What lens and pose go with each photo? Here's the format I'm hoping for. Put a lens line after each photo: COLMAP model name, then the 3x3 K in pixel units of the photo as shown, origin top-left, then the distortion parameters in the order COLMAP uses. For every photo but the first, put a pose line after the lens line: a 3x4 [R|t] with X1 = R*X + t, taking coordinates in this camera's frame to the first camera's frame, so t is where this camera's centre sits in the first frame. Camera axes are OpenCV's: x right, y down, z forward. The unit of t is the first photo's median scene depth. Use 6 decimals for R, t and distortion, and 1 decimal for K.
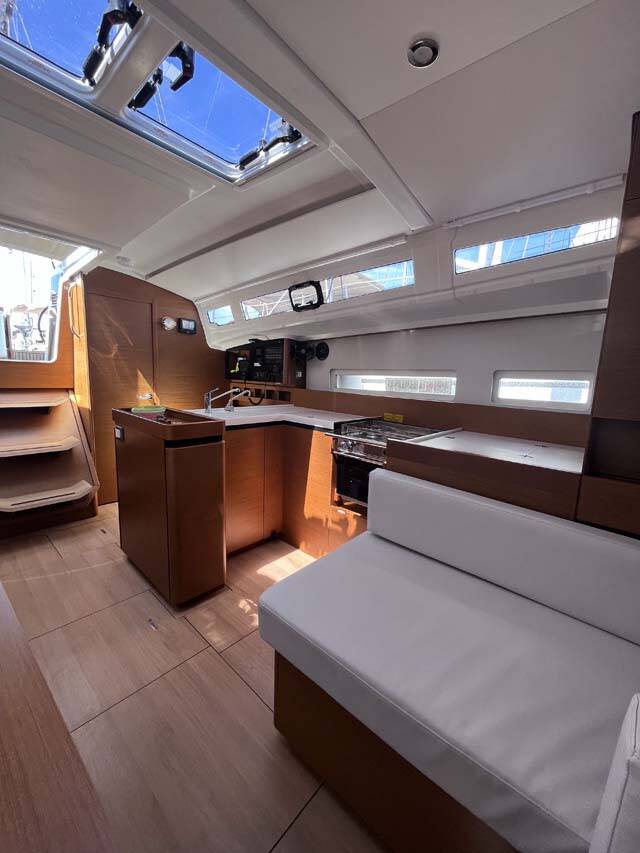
lens RADIAL K [[344.0, 0, 320.0], [0, 344.0, 426.5], [0, 0, 1]] dist [-0.002866, -0.000275]
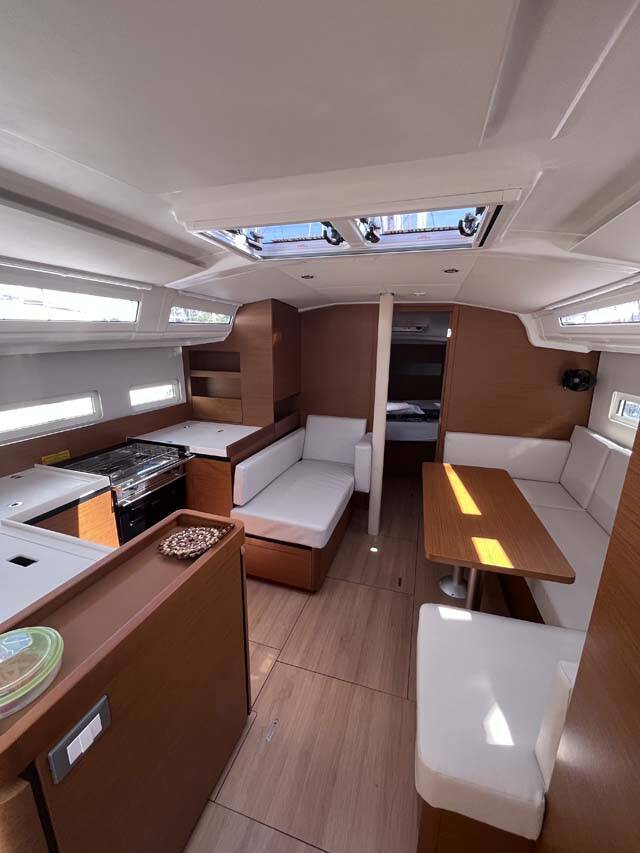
lens RADIAL K [[344.0, 0, 320.0], [0, 344.0, 426.5], [0, 0, 1]] dist [-0.002866, -0.000275]
pose [[-0.411974, -0.268608, 0.870705, -0.912613], [0.093653, 0.938020, 0.333687, -0.377583], [-0.906370, 0.219014, -0.361284, 0.855795]]
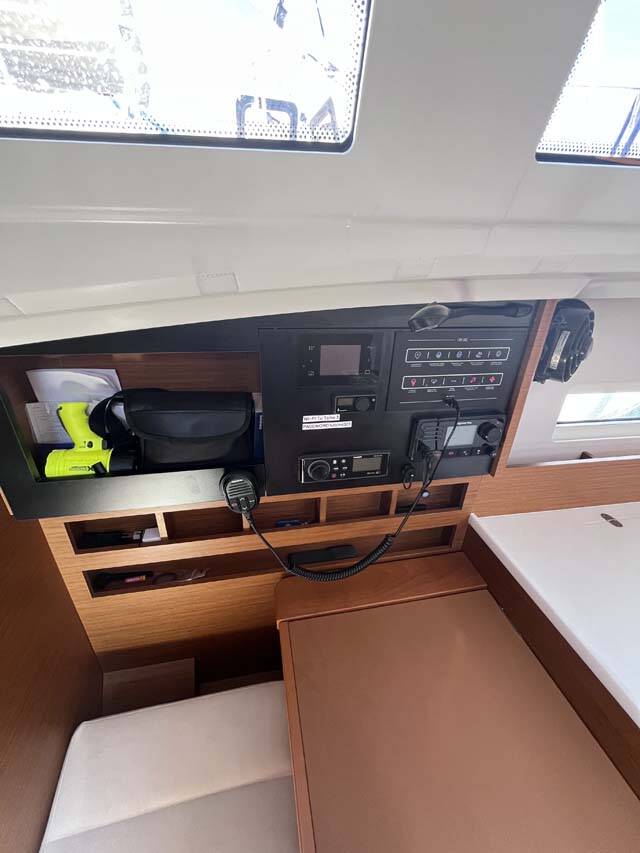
lens RADIAL K [[344.0, 0, 320.0], [0, 344.0, 426.5], [0, 0, 1]] dist [-0.002866, -0.000275]
pose [[0.586638, -0.368698, 0.721053, -0.541402], [0.097749, 0.916082, 0.388895, -0.421197], [-0.803929, -0.157658, 0.573448, 1.478918]]
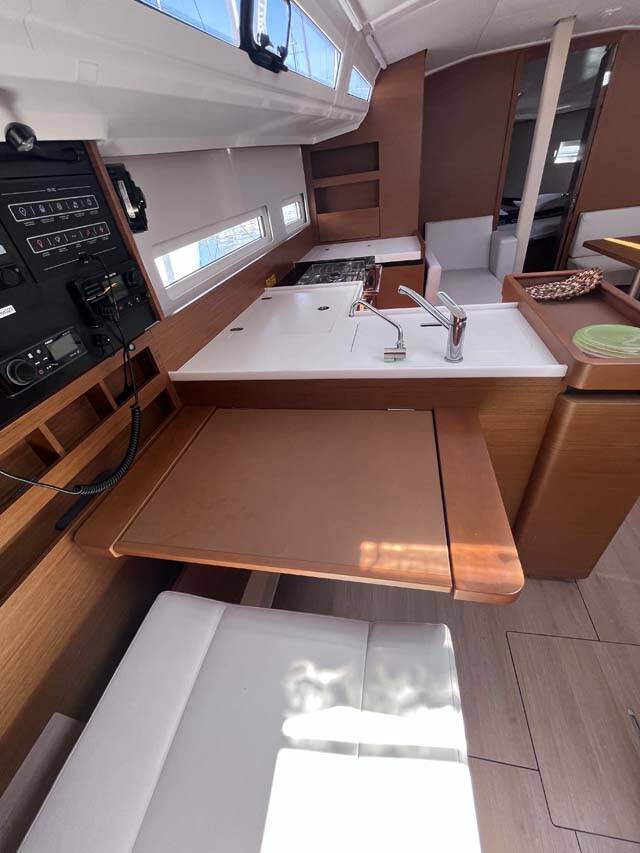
lens RADIAL K [[344.0, 0, 320.0], [0, 344.0, 426.5], [0, 0, 1]] dist [-0.002866, -0.000275]
pose [[-0.526859, -0.488247, 0.695726, -0.696459], [0.212841, 0.716679, 0.664131, -0.351979], [-0.822872, 0.497982, -0.273670, 1.567765]]
